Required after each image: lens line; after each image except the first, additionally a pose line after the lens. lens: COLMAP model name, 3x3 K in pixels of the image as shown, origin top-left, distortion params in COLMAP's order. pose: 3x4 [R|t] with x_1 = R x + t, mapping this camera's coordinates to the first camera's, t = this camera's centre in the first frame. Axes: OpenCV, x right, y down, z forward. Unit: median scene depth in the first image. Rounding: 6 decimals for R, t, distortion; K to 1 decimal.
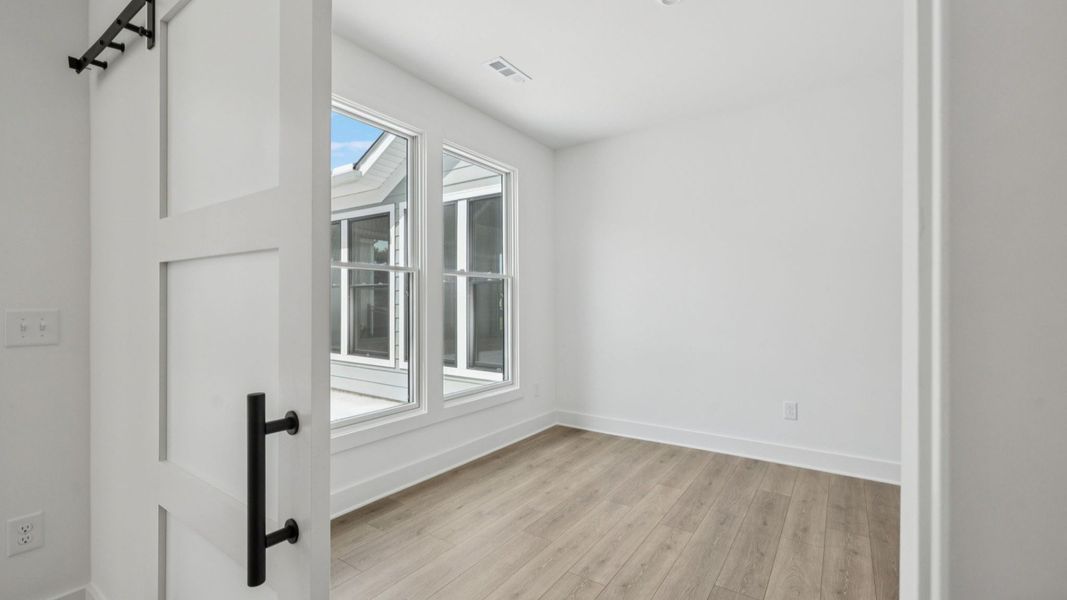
lens RADIAL K [[454.8, 0, 529.0], [0, 454.8, 303.9], [0, 0, 1]] dist [-0.001115, 0.000500]
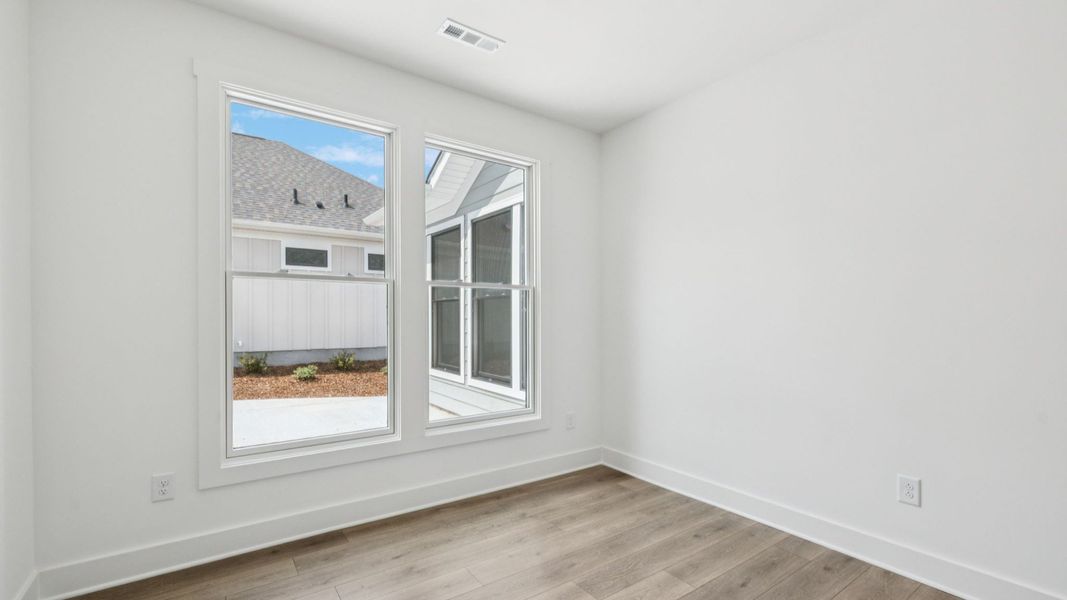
lens RADIAL K [[454.8, 0, 532.5], [0, 454.8, 322.5], [0, 0, 1]] dist [-0.001115, 0.000500]
pose [[0.939572, 0.009187, -0.342227, 0.283051], [-0.006064, 0.999930, 0.010193, -0.003463], [0.342296, -0.007501, 0.939562, 0.215560]]
